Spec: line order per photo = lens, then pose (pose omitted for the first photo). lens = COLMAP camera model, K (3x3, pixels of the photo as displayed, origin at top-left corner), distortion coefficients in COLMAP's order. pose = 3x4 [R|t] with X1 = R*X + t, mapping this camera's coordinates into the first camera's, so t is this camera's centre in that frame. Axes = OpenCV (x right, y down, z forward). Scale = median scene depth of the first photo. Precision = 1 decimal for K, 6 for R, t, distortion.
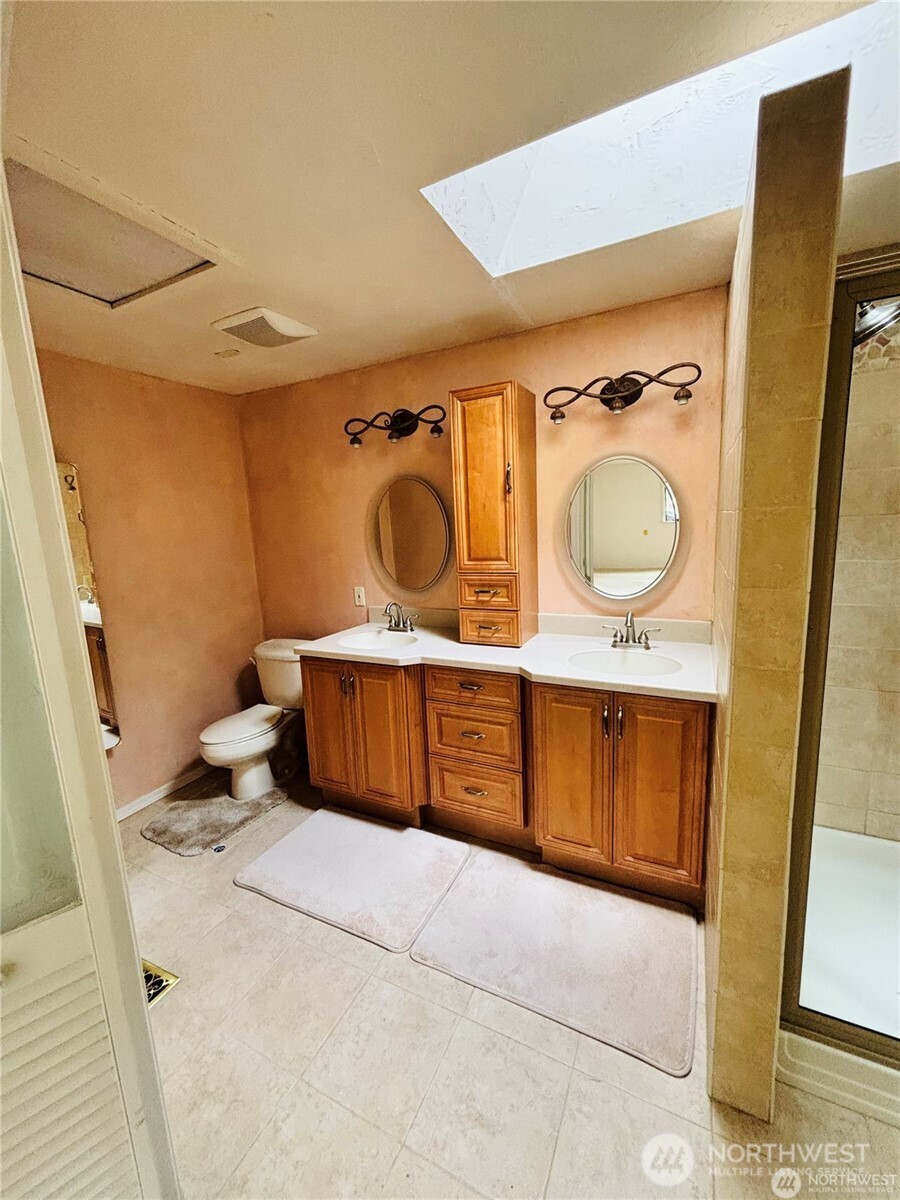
lens RADIAL K [[483.5, 0, 453.0], [0, 483.5, 596.0], [0, 0, 1]] dist [0.002818, 0.000147]
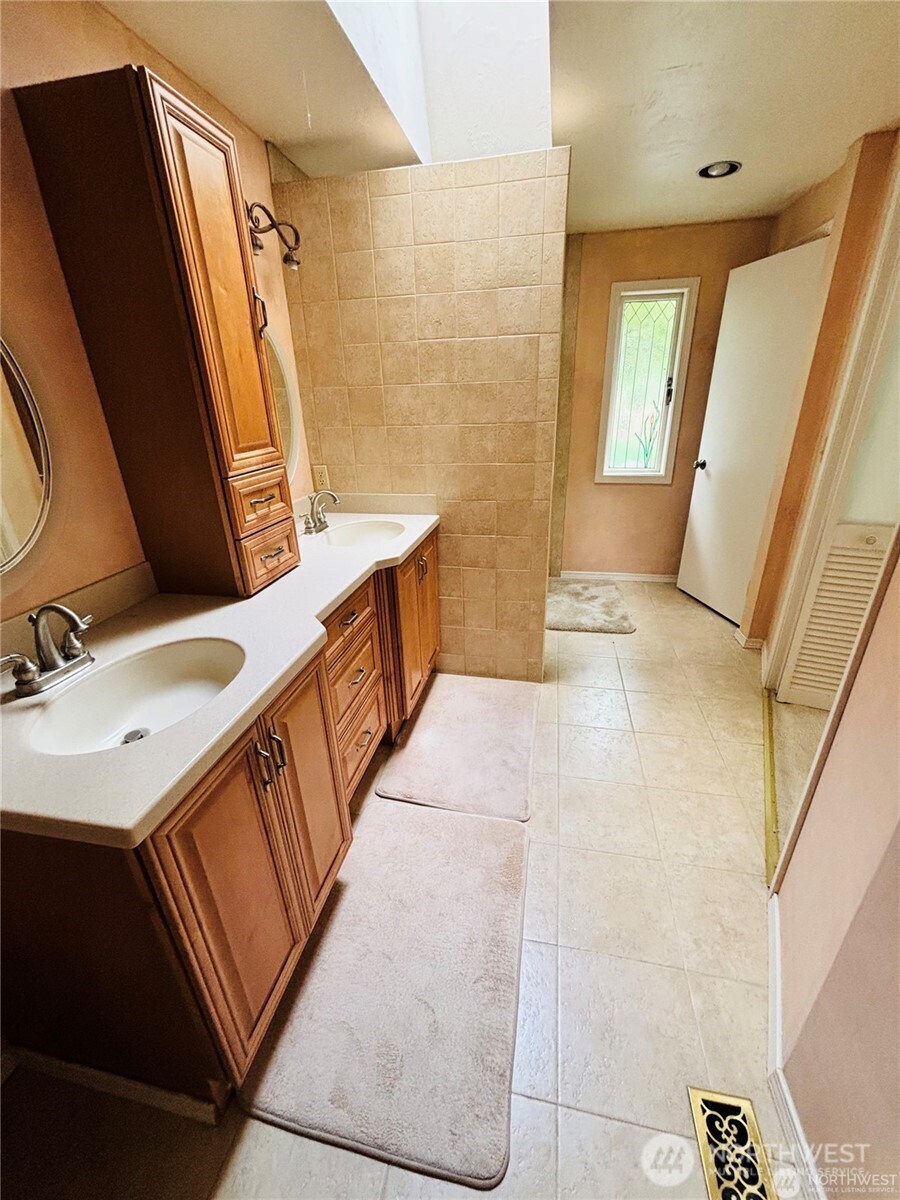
lens RADIAL K [[483.5, 0, 448.4], [0, 483.5, 602.2], [0, 0, 1]] dist [0.002818, 0.000147]
pose [[-0.243717, -0.340190, 0.908225, -0.596353], [0.187202, 0.902351, 0.388225, -0.085998], [-0.951608, 0.264639, -0.156234, 0.853632]]
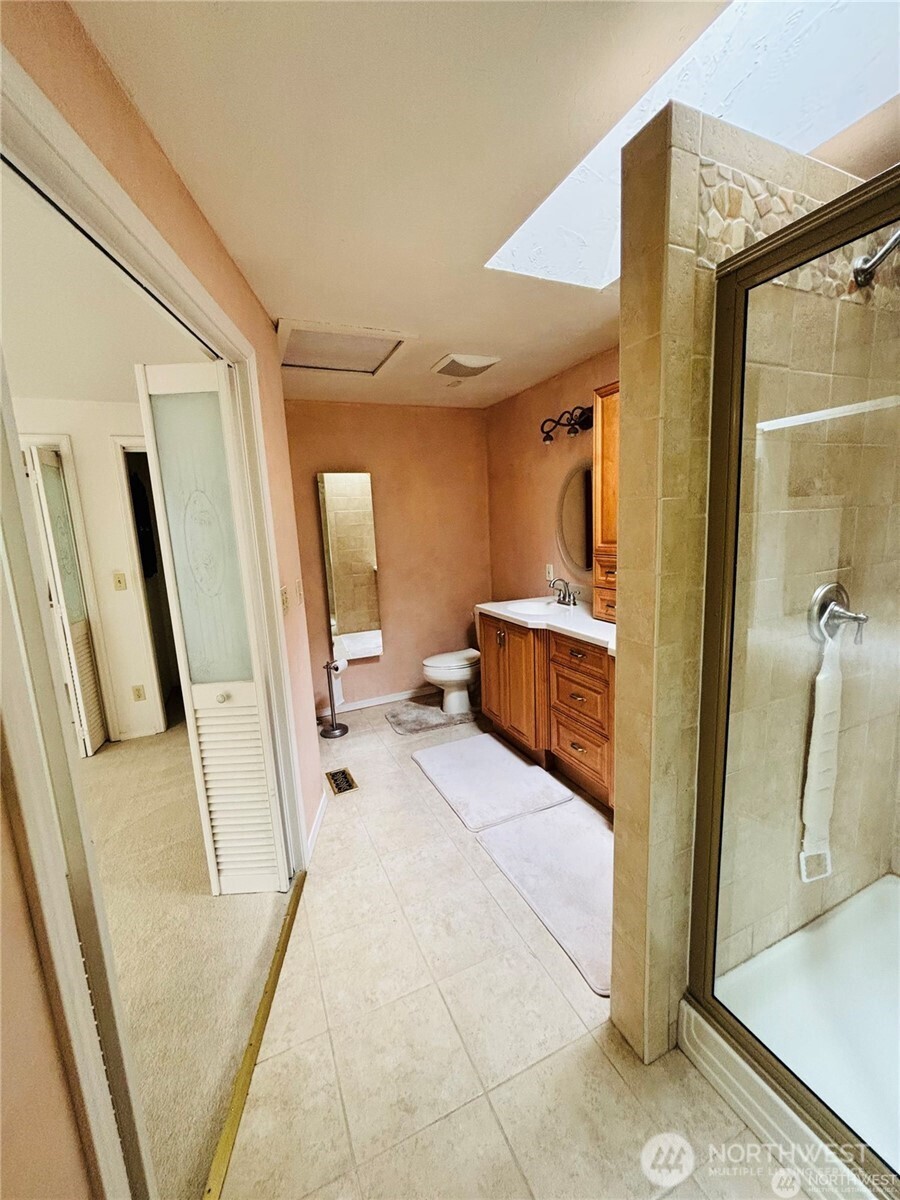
lens RADIAL K [[483.5, 0, 451.0], [0, 483.5, 597.2], [0, 0, 1]] dist [0.002818, 0.000147]
pose [[0.772529, 0.107004, -0.625898, 0.445629], [-0.083355, 0.994259, 0.067097, 0.002492], [0.629485, 0.000337, 0.777013, -0.062017]]
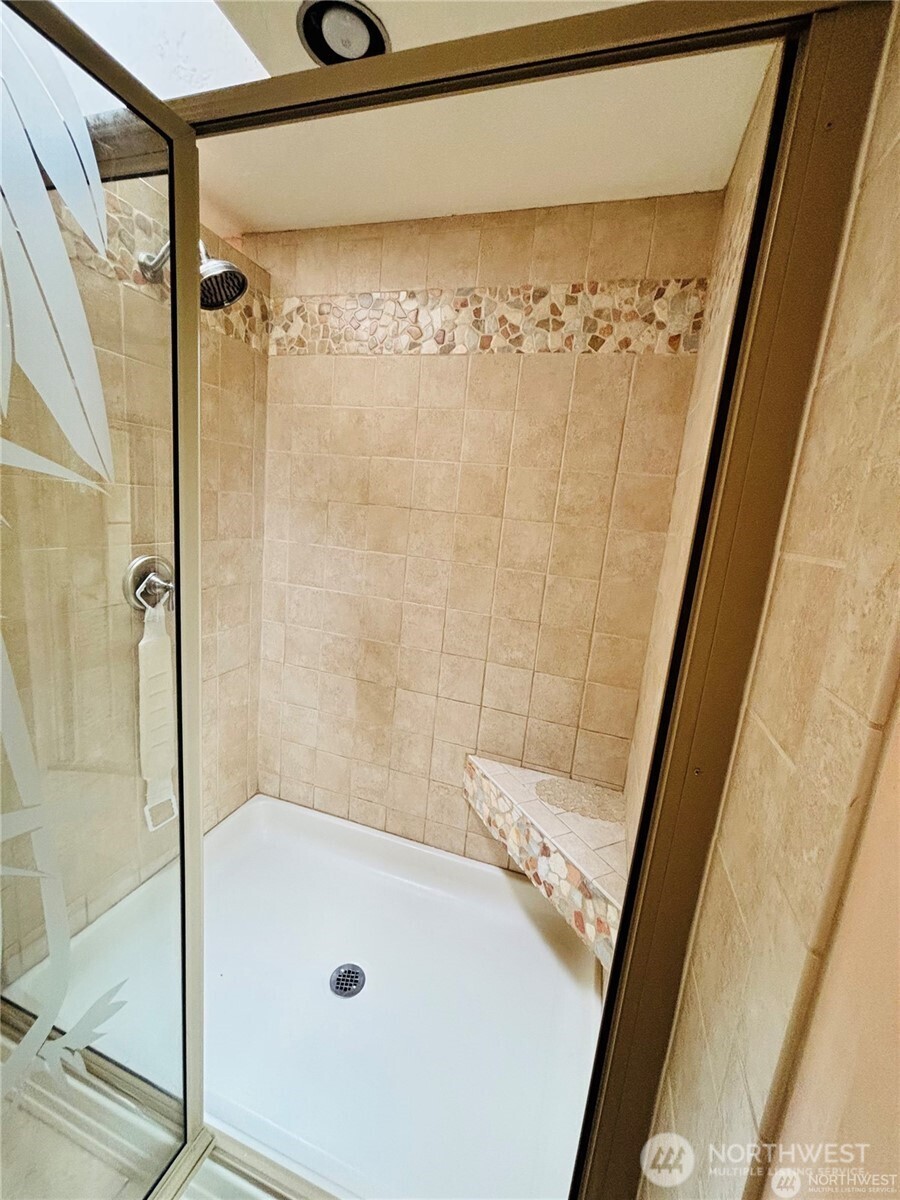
lens RADIAL K [[483.5, 0, 448.5], [0, 483.5, 598.9], [0, 0, 1]] dist [0.002818, 0.000147]
pose [[0.982236, 0.106067, 0.154799, 0.696502], [-0.111491, 0.993405, 0.026765, -0.015119], [-0.150939, -0.043548, 0.987583, -0.012224]]
